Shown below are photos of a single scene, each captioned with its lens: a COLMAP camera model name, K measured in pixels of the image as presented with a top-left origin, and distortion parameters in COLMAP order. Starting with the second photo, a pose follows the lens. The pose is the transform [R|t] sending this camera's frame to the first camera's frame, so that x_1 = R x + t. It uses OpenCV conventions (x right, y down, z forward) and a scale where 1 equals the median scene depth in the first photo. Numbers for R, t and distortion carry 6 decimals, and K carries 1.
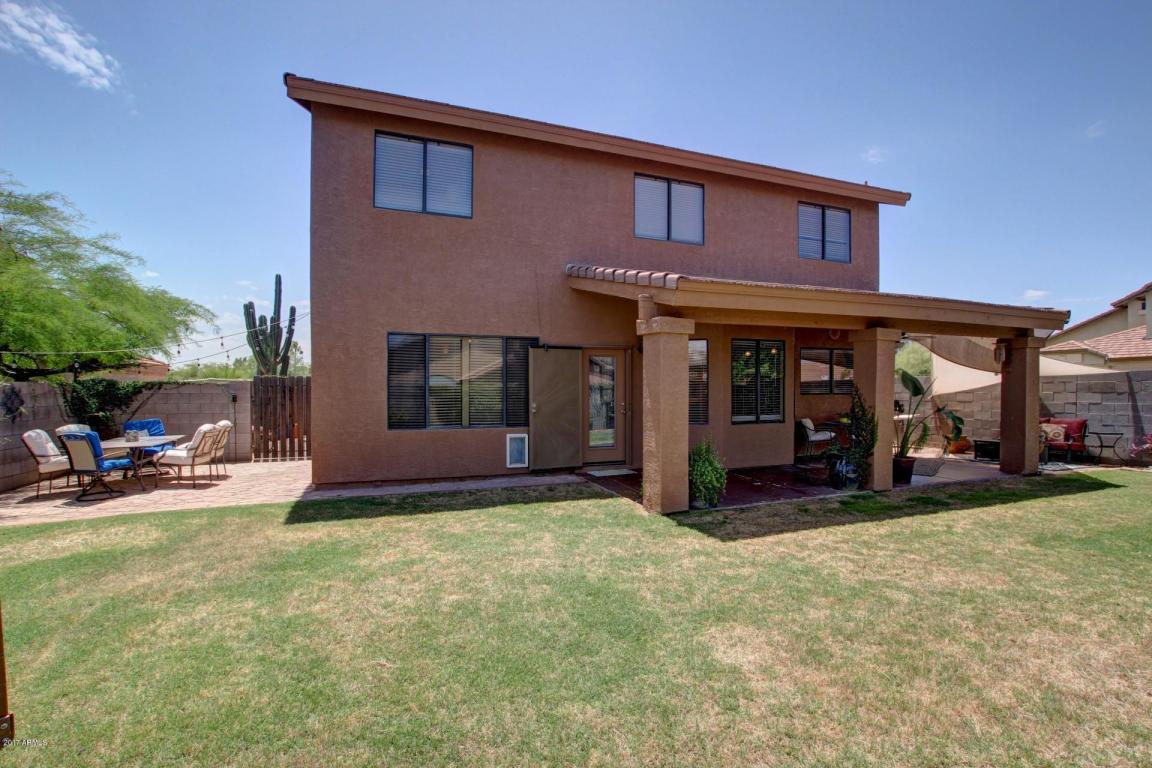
lens RADIAL K [[545.0, 0, 578.6], [0, 545.0, 393.0], [0, 0, 1]] dist [-0.024473, 0.001485]
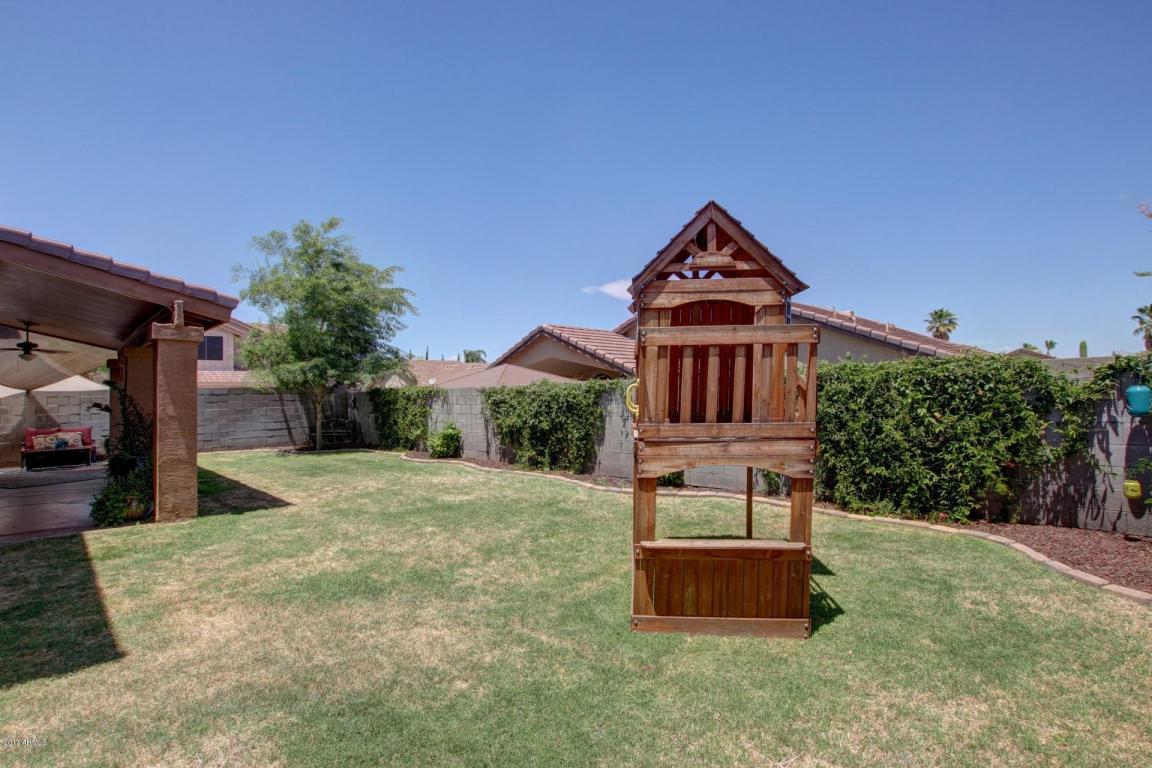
lens RADIAL K [[535.0, 0, 575.0], [0, 535.0, 394.9], [0, 0, 1]] dist [-0.028681, 0.000899]
pose [[-0.393617, 0.010776, 0.919211, -0.922690], [0.028267, 0.999600, 0.000386, 0.010294], [-0.918840, 0.026135, -0.393764, 0.645570]]
